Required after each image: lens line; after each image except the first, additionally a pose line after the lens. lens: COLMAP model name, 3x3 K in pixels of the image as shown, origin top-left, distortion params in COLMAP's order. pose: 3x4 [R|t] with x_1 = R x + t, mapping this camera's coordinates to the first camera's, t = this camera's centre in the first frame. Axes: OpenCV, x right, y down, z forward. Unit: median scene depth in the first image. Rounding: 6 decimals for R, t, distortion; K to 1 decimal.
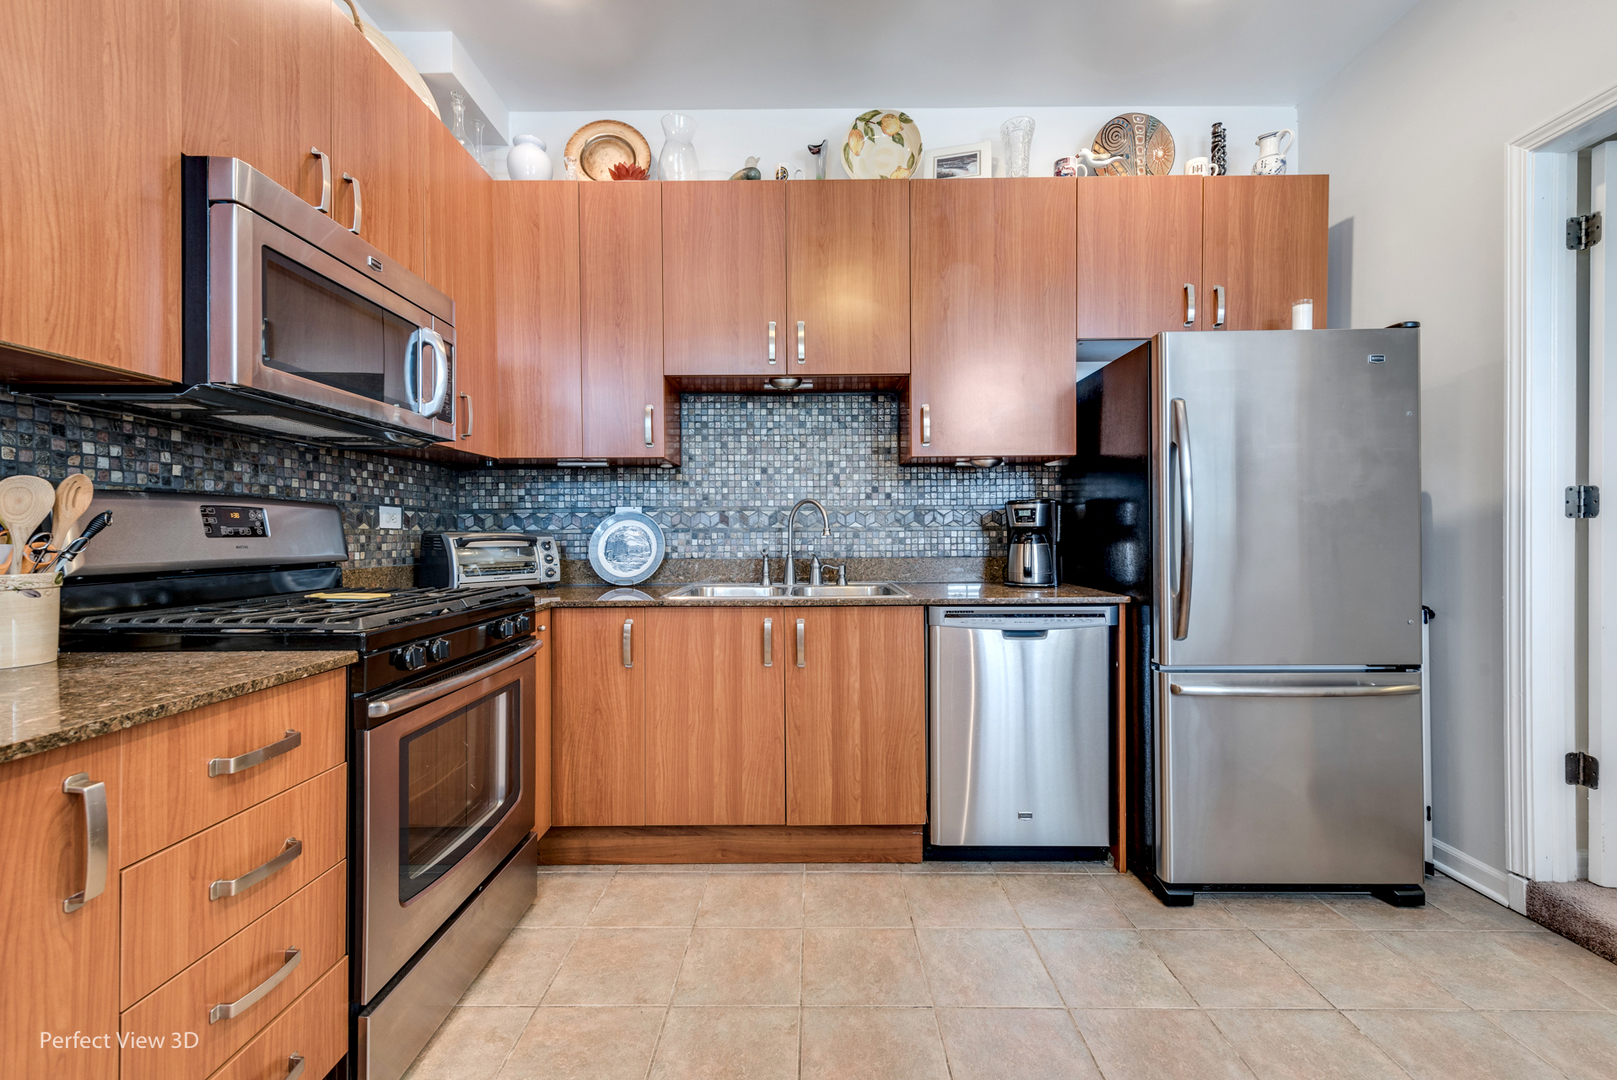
lens RADIAL K [[639.7, 0, 811.9], [0, 639.7, 531.9], [0, 0, 1]] dist [0.007816, -0.001661]
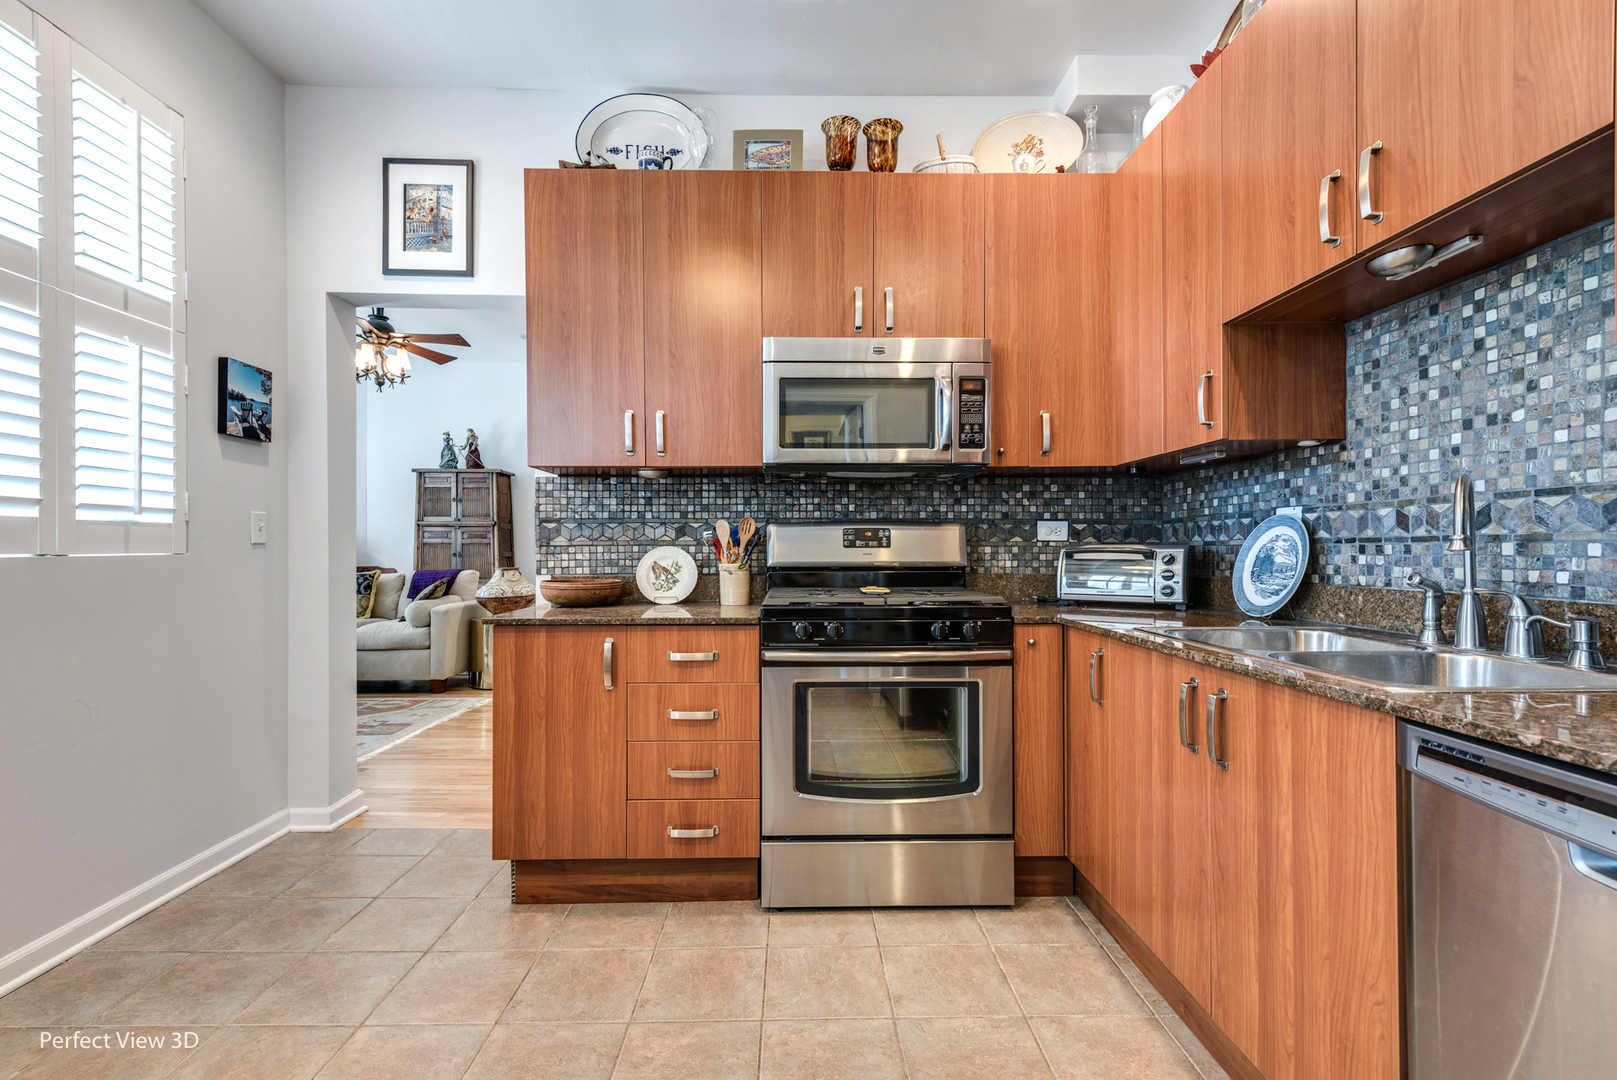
lens RADIAL K [[703.8, 0, 807.9], [0, 703.8, 548.1], [0, 0, 1]] dist [0.005653, -0.000347]
pose [[0.059330, 0.004936, -0.998226, 0.579916], [0.003298, 0.999981, 0.005140, -0.000178], [0.998233, -0.003597, 0.059312, 0.539184]]
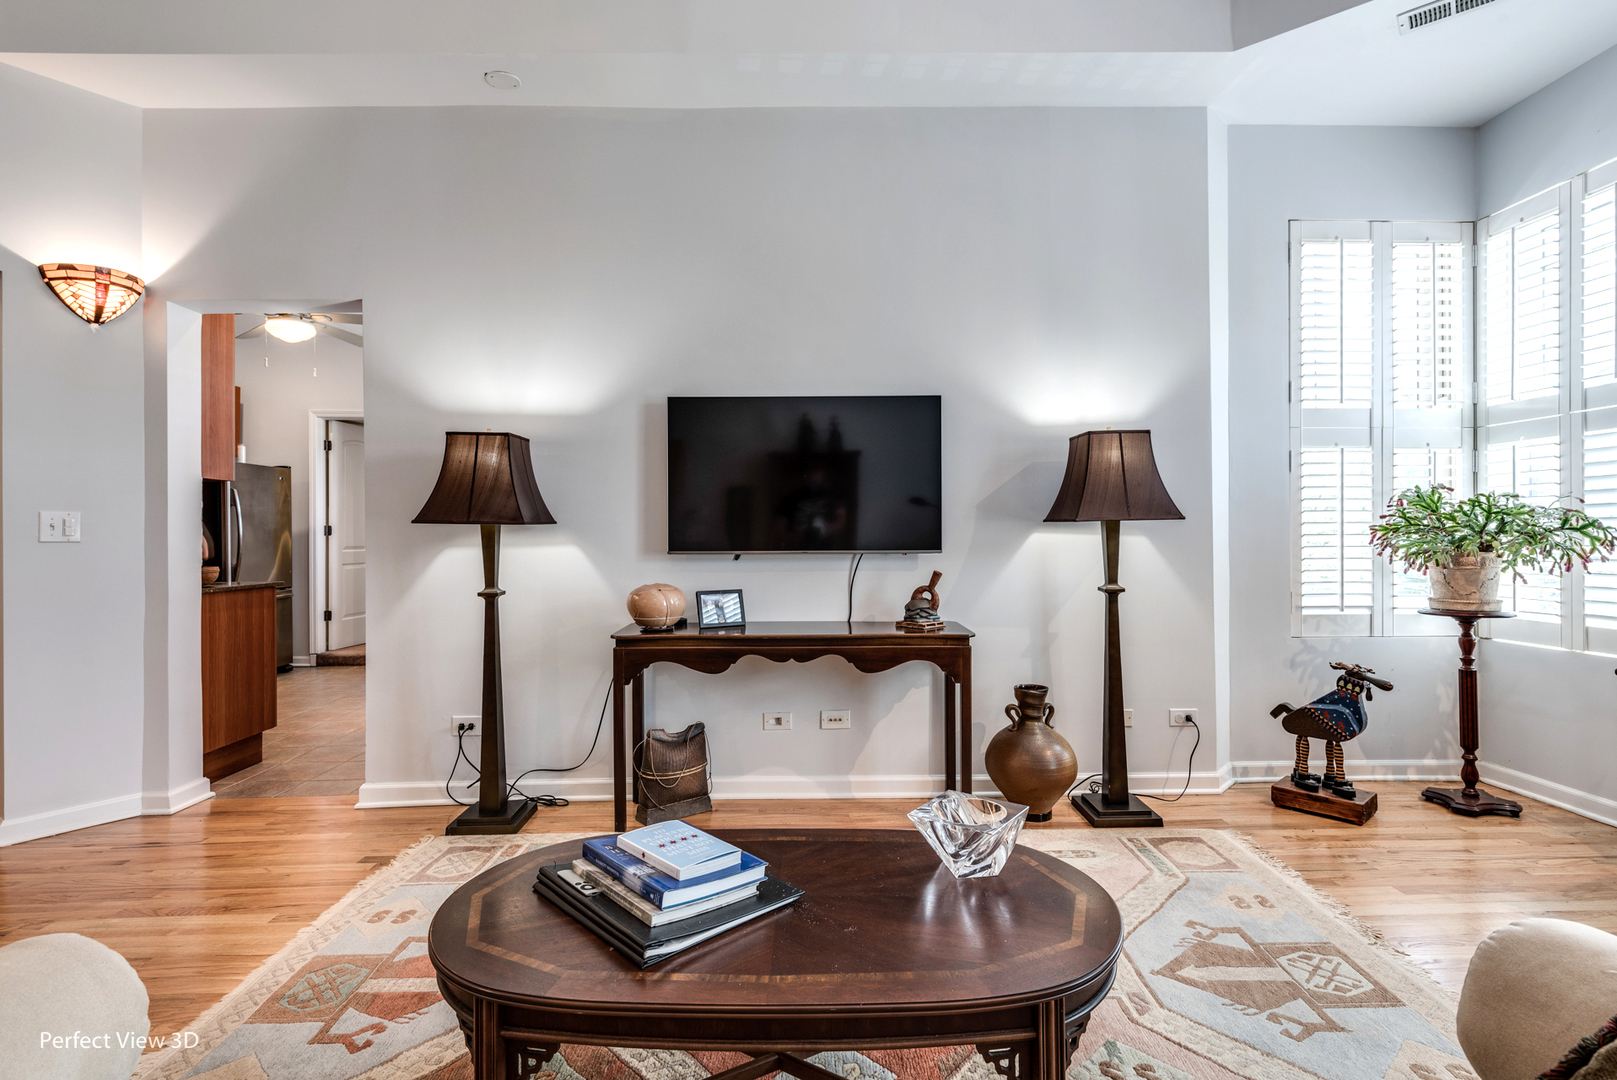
lens RADIAL K [[792.7, 0, 810.7], [0, 792.7, 530.1], [0, 0, 1]] dist [-0.003227, -0.000371]
pose [[-0.047109, 0.009068, 0.998849, -1.826347], [0.007394, 0.999935, -0.008729, 0.001315], [-0.998862, 0.006975, -0.047173, -0.773002]]
